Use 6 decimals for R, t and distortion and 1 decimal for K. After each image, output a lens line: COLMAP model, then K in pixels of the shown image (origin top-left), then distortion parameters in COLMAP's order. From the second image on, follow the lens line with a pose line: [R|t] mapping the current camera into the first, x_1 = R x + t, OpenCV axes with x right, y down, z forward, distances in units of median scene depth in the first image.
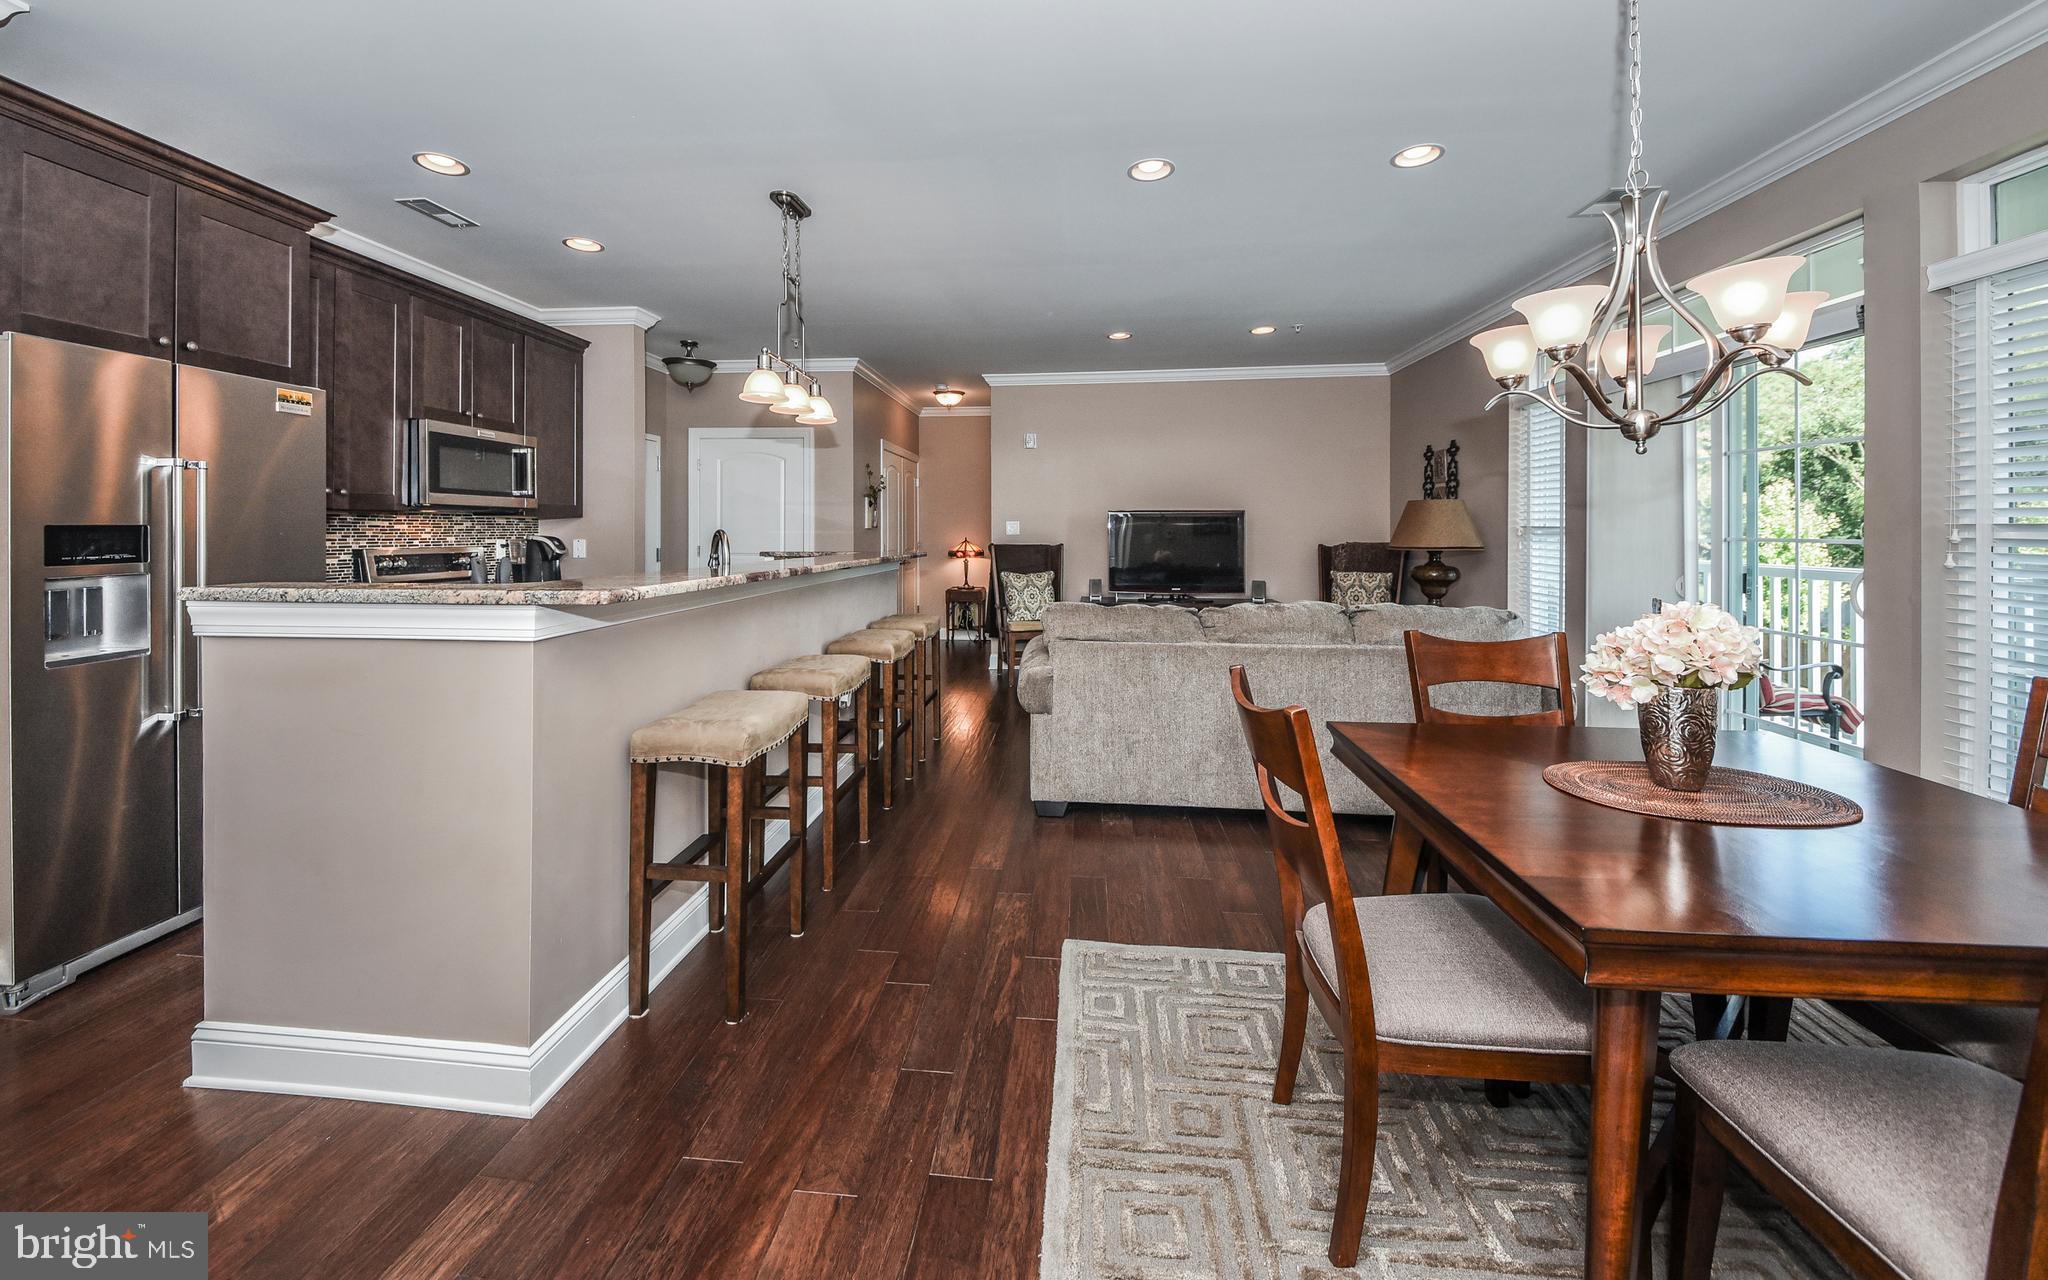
lens RADIAL K [[779.4, 0, 1022.0], [0, 779.4, 525.7], [0, 0, 1]] dist [0.014089, -0.013217]
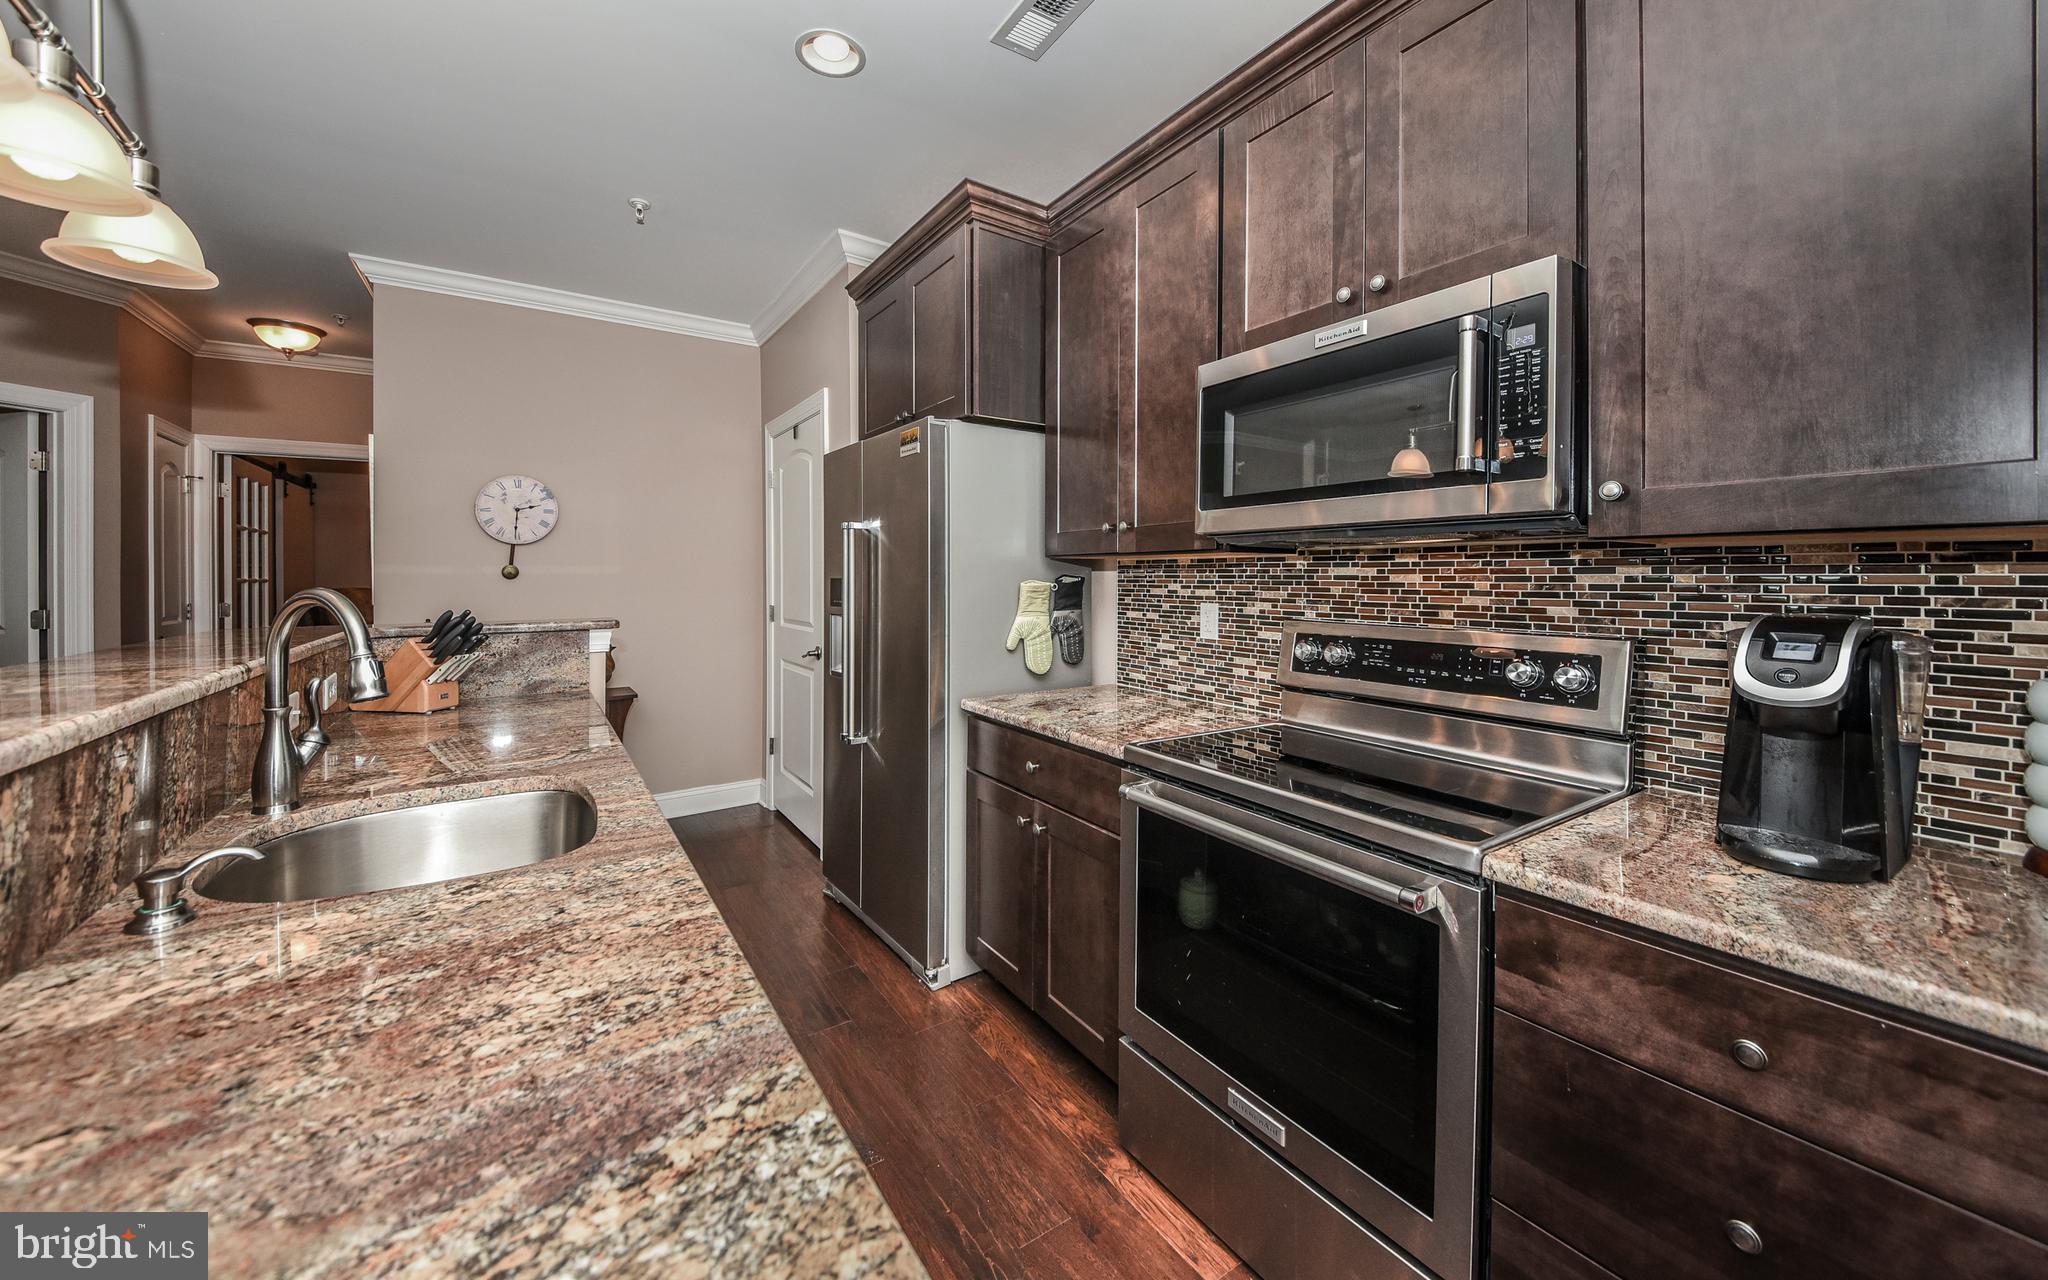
lens RADIAL K [[735.1, 0, 1019.7], [0, 735.1, 577.1], [0, 0, 1]] dist [0.010246, -0.000050]
pose [[-0.781396, 0.002082, -0.624032, -0.353264], [0.003295, 0.999994, -0.000789, 0.000202], [0.624027, -0.002672, -0.781398, 1.232133]]
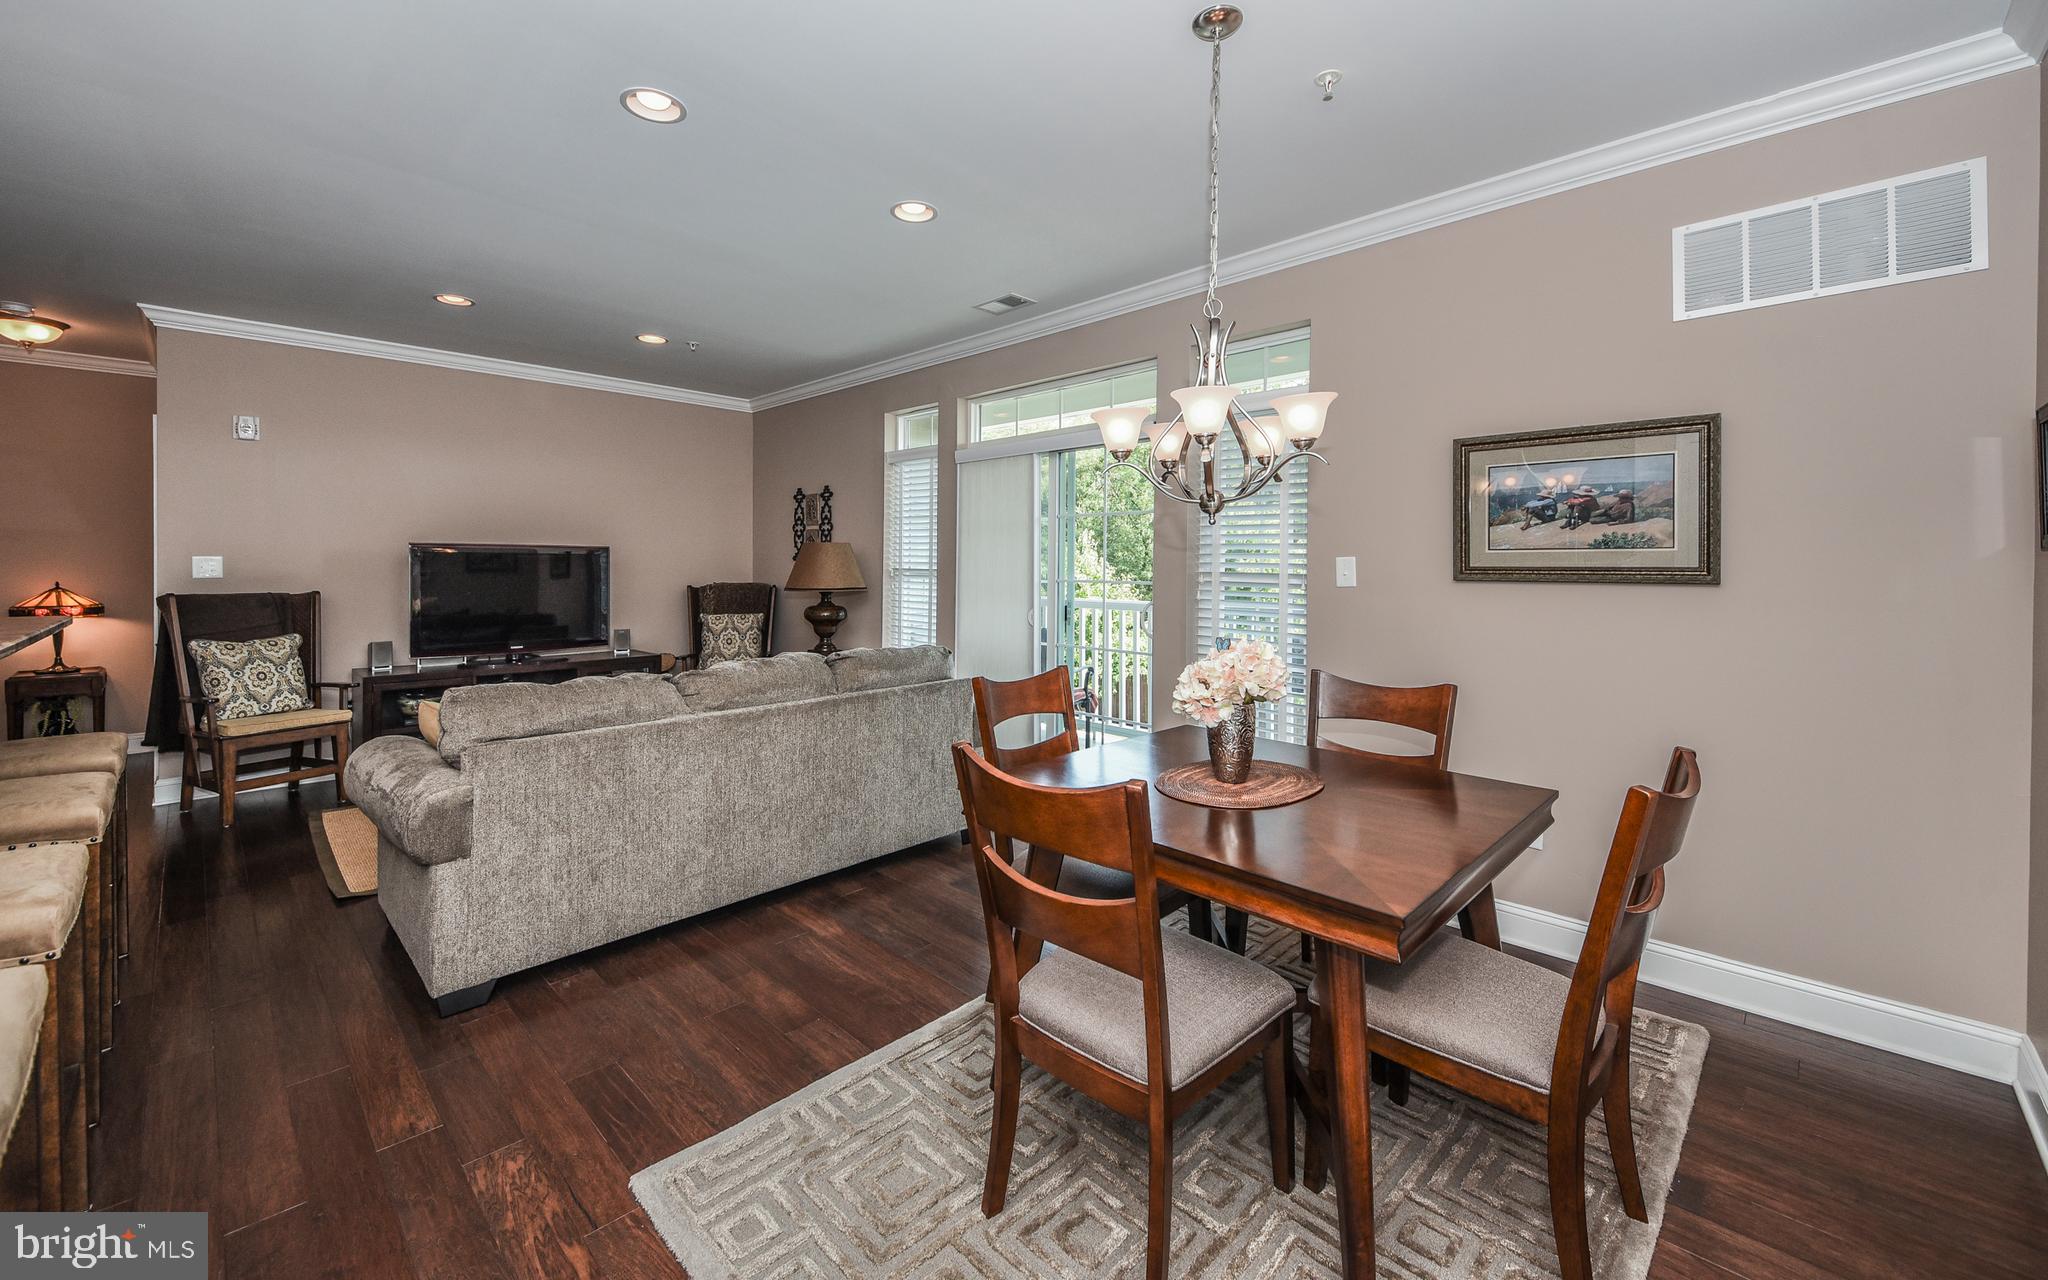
lens RADIAL K [[791.6, 0, 1018.8], [0, 791.6, 571.2], [0, 0, 1]] dist [0.020091, -0.016943]
pose [[0.619993, -0.003305, 0.784600, -0.176262], [-0.008996, 0.999895, 0.011321, -0.011402], [-0.784556, -0.014077, 0.619898, 0.189335]]
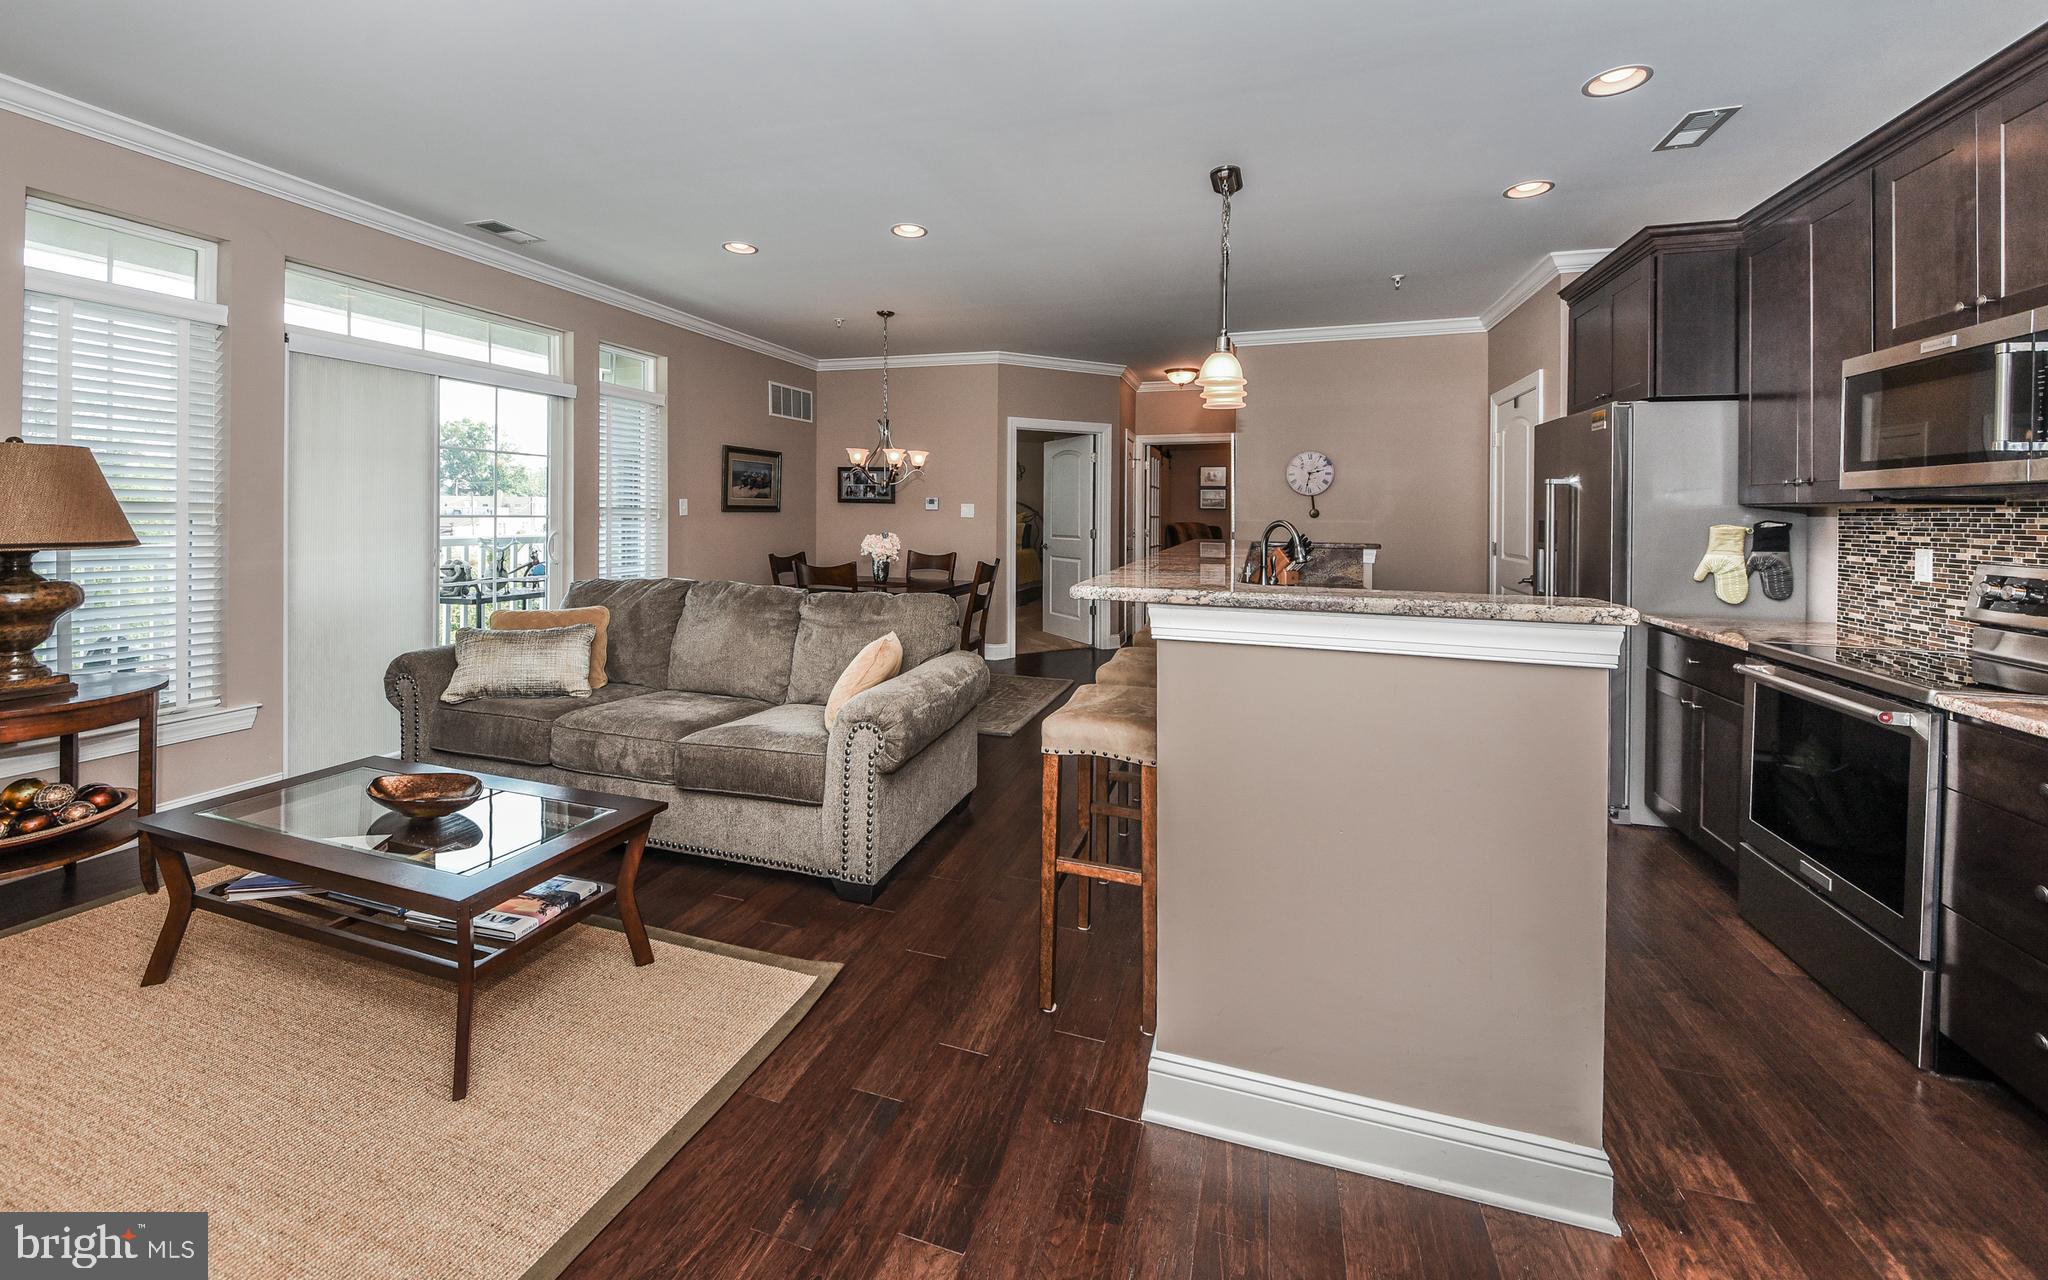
lens RADIAL K [[766.0, 0, 1019.5], [0, 766.0, 513.1], [0, 0, 1]] dist [0.033052, -0.014580]
pose [[-0.974808, -0.012042, 0.222722, -0.224463], [-0.013180, 0.999907, -0.003626, 0.002628], [-0.222657, -0.006470, -0.974875, 1.694490]]
